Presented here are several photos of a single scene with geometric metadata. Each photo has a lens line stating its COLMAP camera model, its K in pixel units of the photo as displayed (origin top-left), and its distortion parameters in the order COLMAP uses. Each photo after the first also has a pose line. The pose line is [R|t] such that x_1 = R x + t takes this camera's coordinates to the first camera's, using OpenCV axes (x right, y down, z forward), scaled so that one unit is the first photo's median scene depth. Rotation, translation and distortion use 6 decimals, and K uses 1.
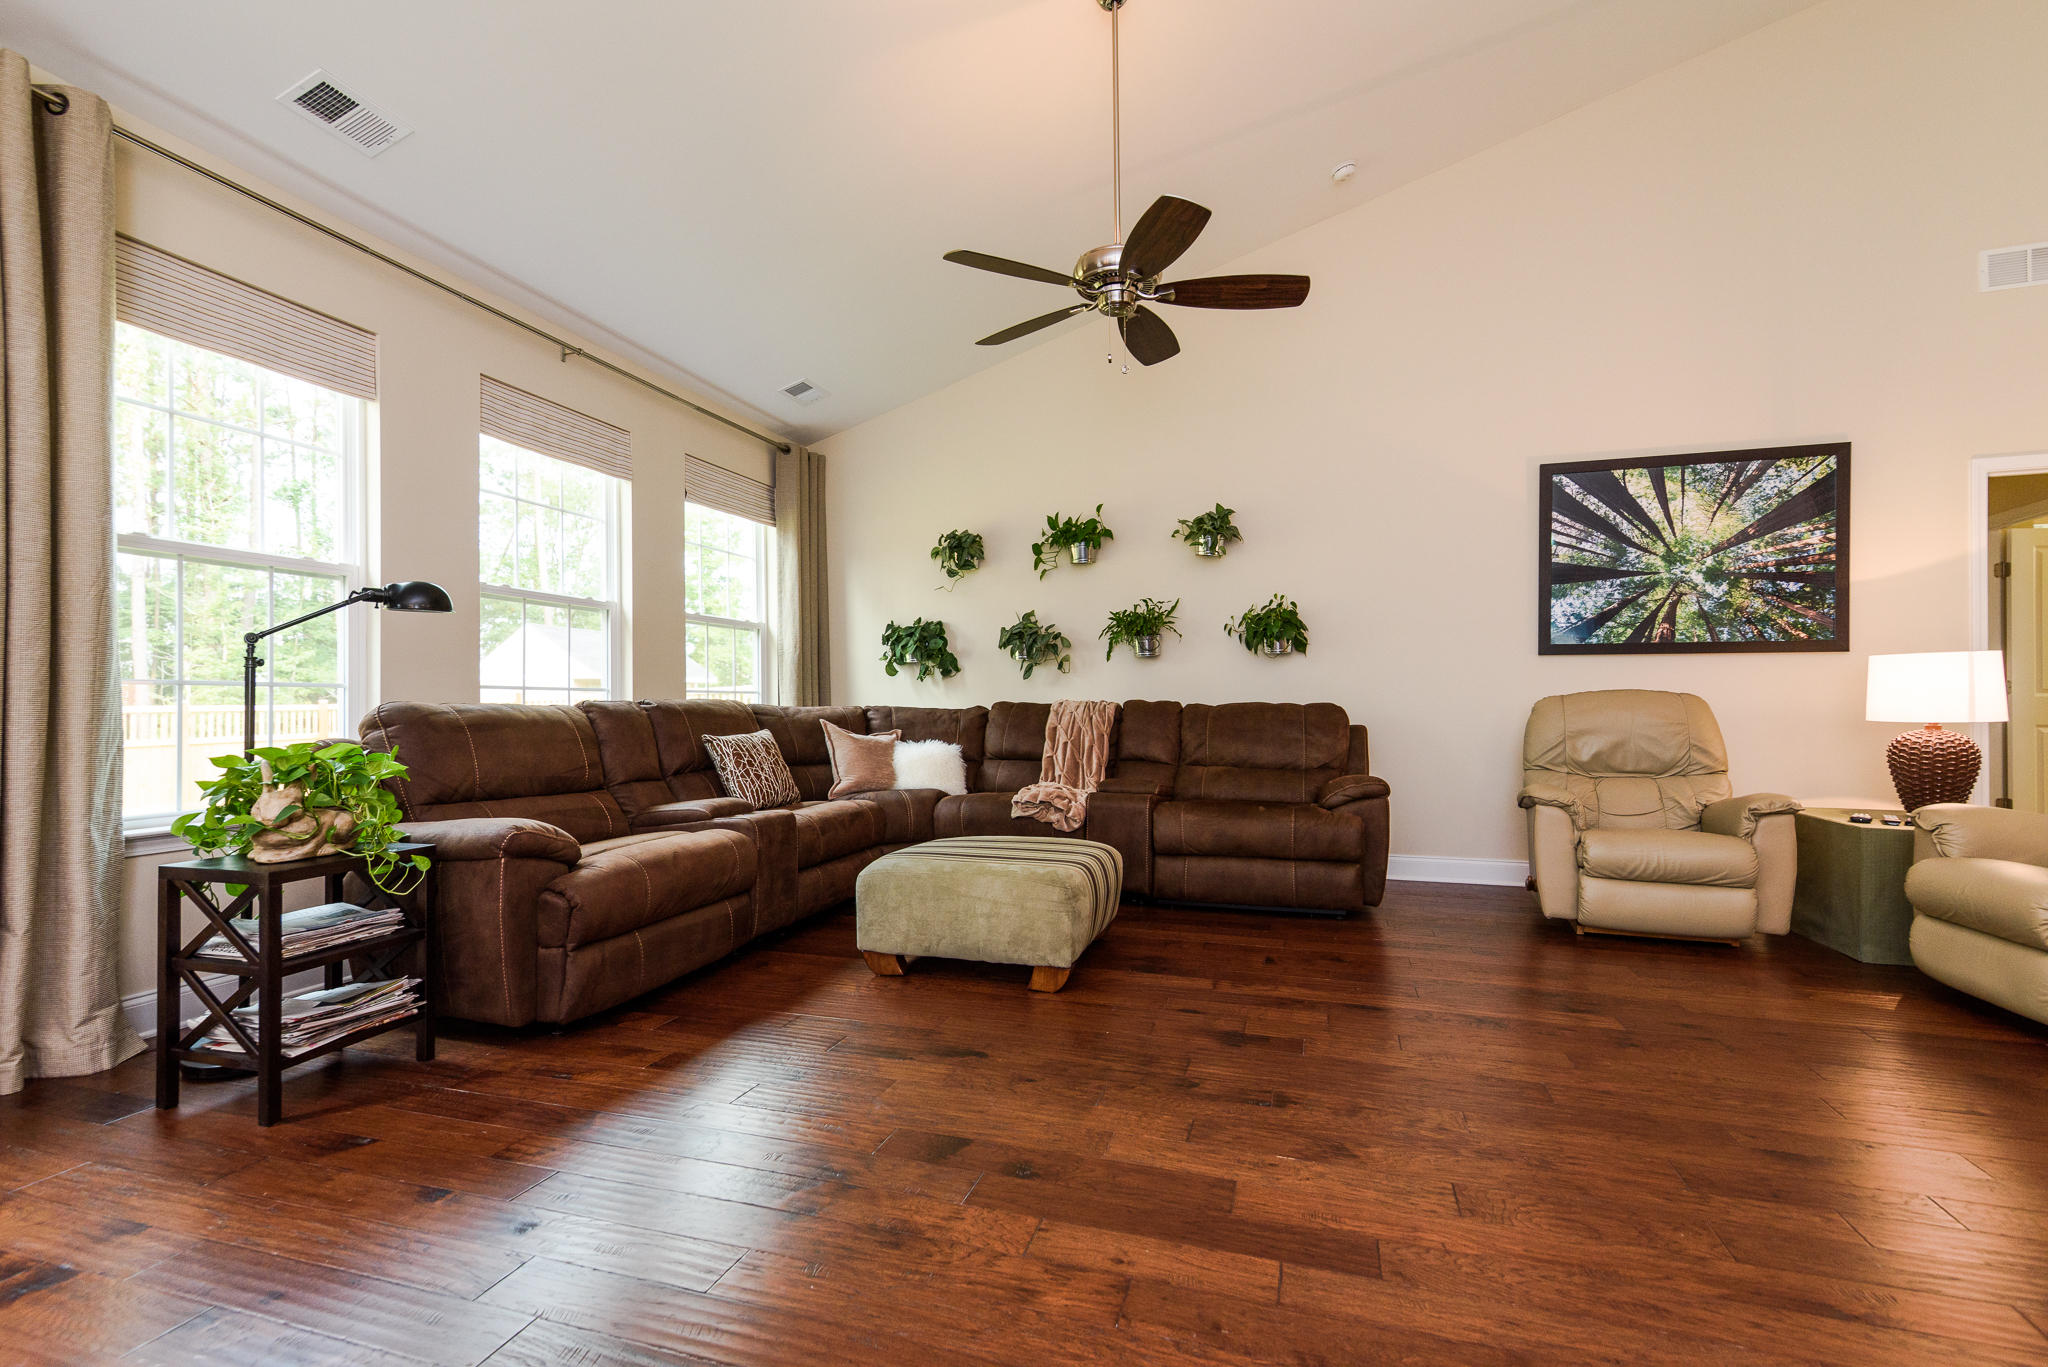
lens RADIAL K [[931.1, 0, 1004.5], [0, 931.1, 696.4], [0, 0, 1]] dist [0.012428, 0.000614]
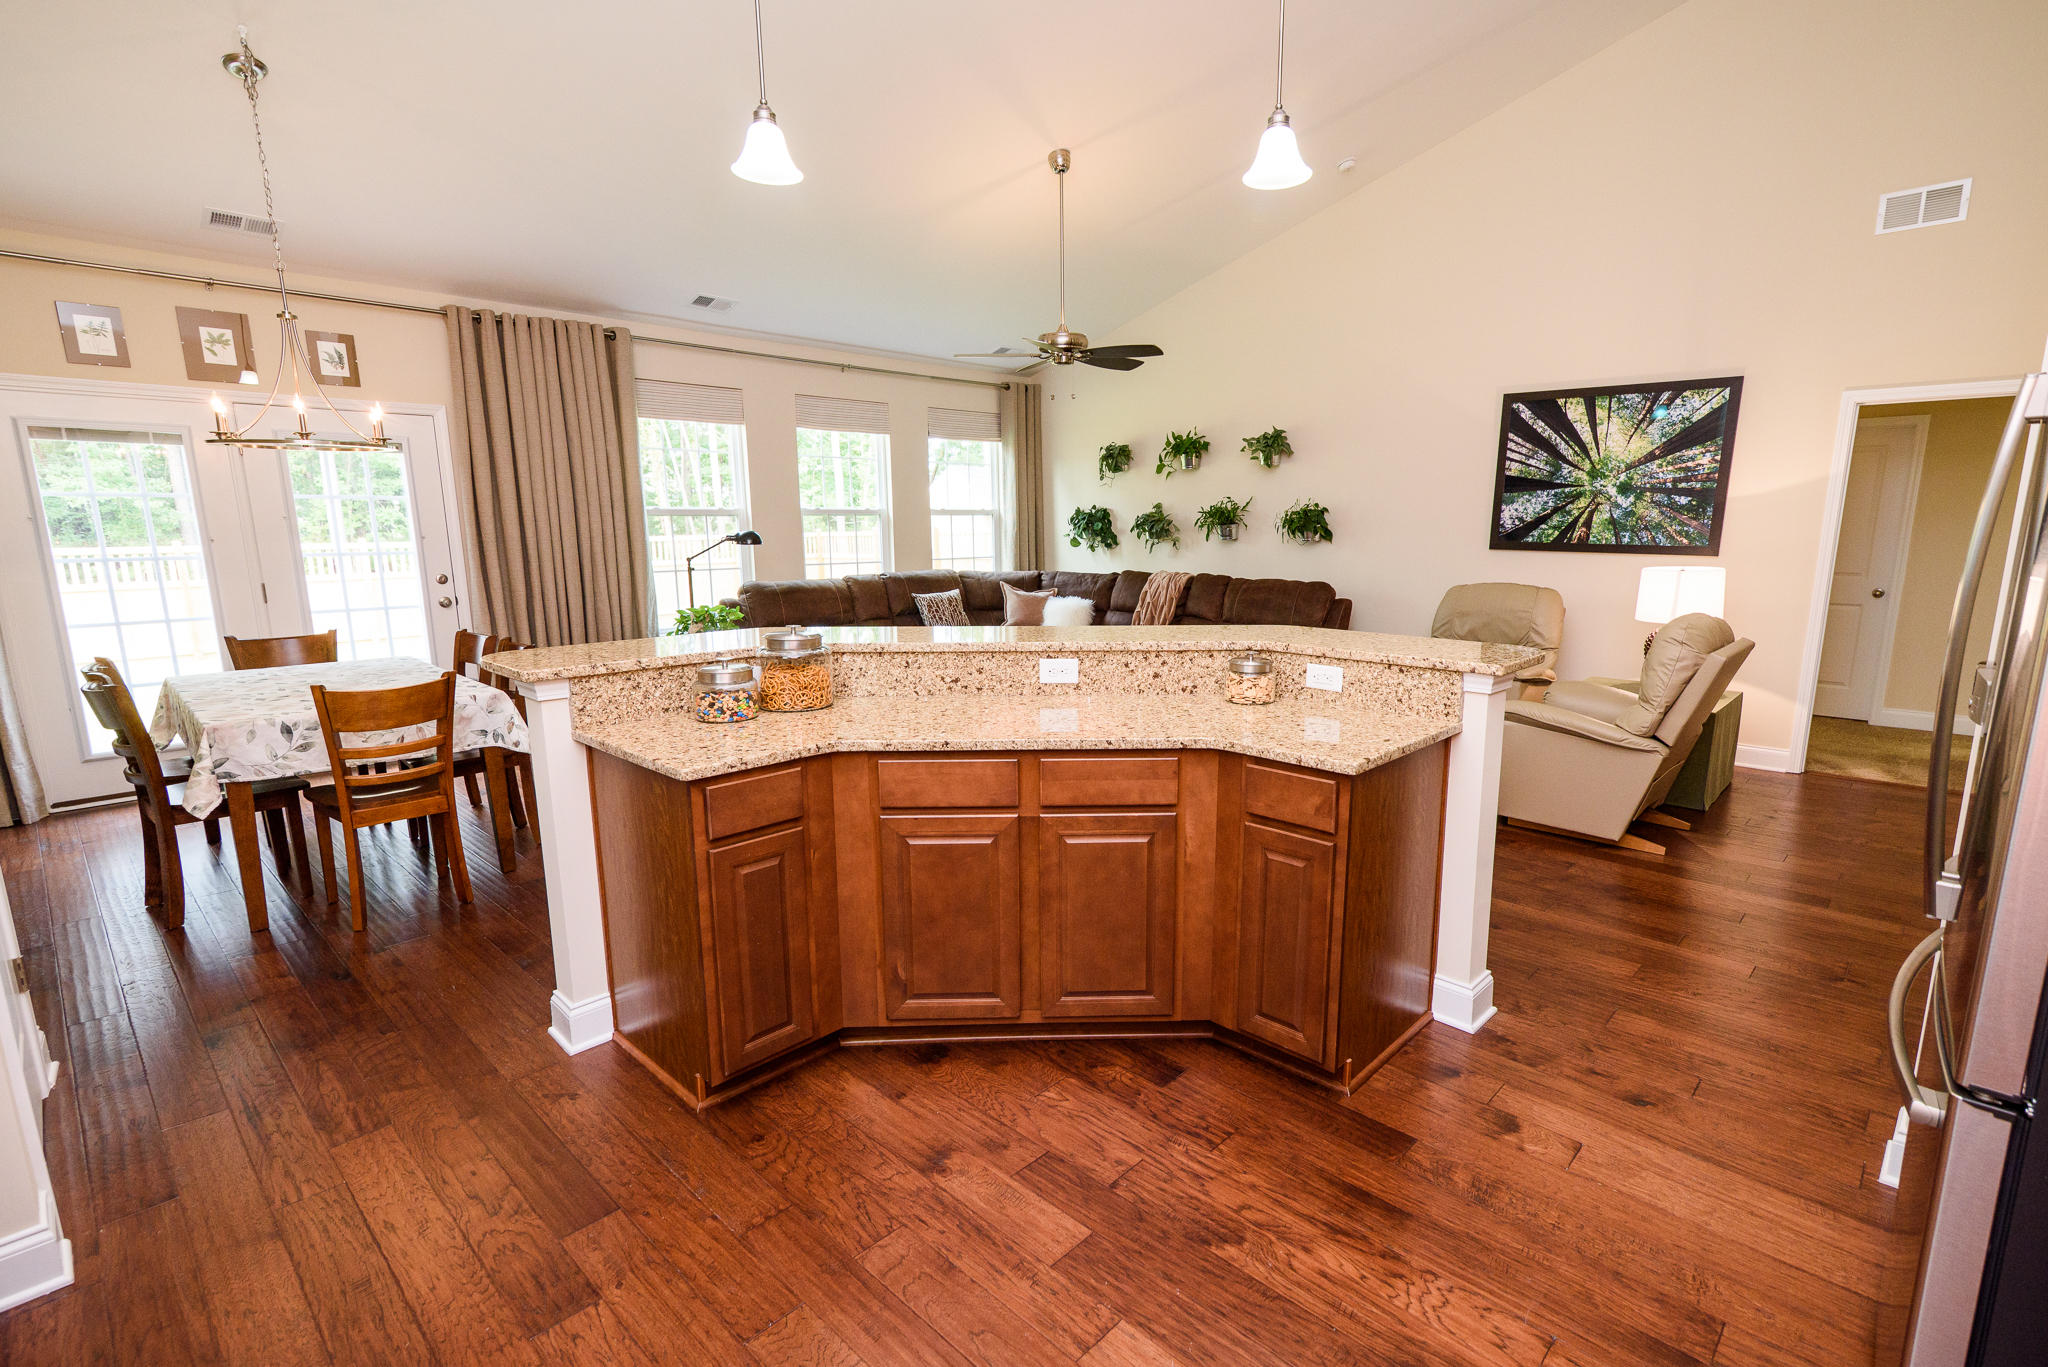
lens RADIAL K [[931.1, 0, 1046.5], [0, 931.1, 698.3], [0, 0, 1]] dist [0.012428, 0.000614]
pose [[0.907460, 0.082063, -0.412047, 0.589822], [0.003927, 0.979039, 0.203634, -0.111770], [0.420121, -0.186407, 0.888116, -0.454958]]
